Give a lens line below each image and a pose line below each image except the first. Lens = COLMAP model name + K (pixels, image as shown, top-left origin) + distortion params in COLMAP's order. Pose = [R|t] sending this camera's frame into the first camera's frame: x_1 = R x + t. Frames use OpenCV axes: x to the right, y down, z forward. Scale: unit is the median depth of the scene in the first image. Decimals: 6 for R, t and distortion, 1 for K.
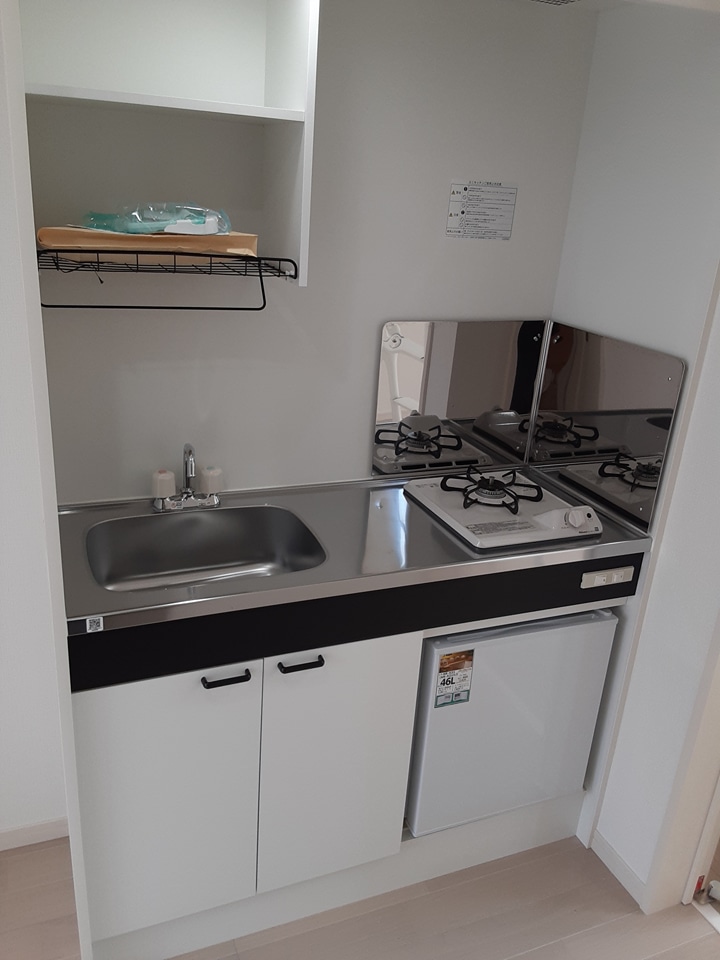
lens RADIAL K [[773.3, 0, 356.4], [0, 773.3, 479.8], [0, 0, 1]] dist [0.122066, -0.175265]
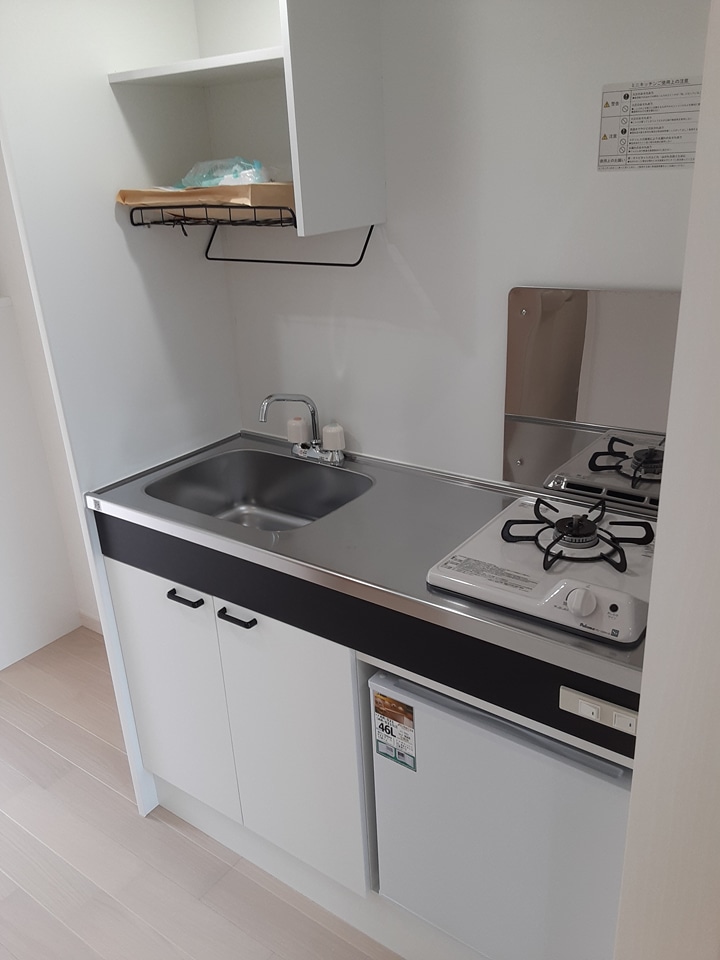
lens RADIAL K [[773.3, 0, 356.4], [0, 773.3, 479.8], [0, 0, 1]] dist [0.122066, -0.175265]
pose [[0.517785, 0.236365, -0.822211, 0.693420], [-0.227340, 0.964536, 0.134113, -0.090935], [0.824752, 0.117479, 0.553158, 0.485528]]
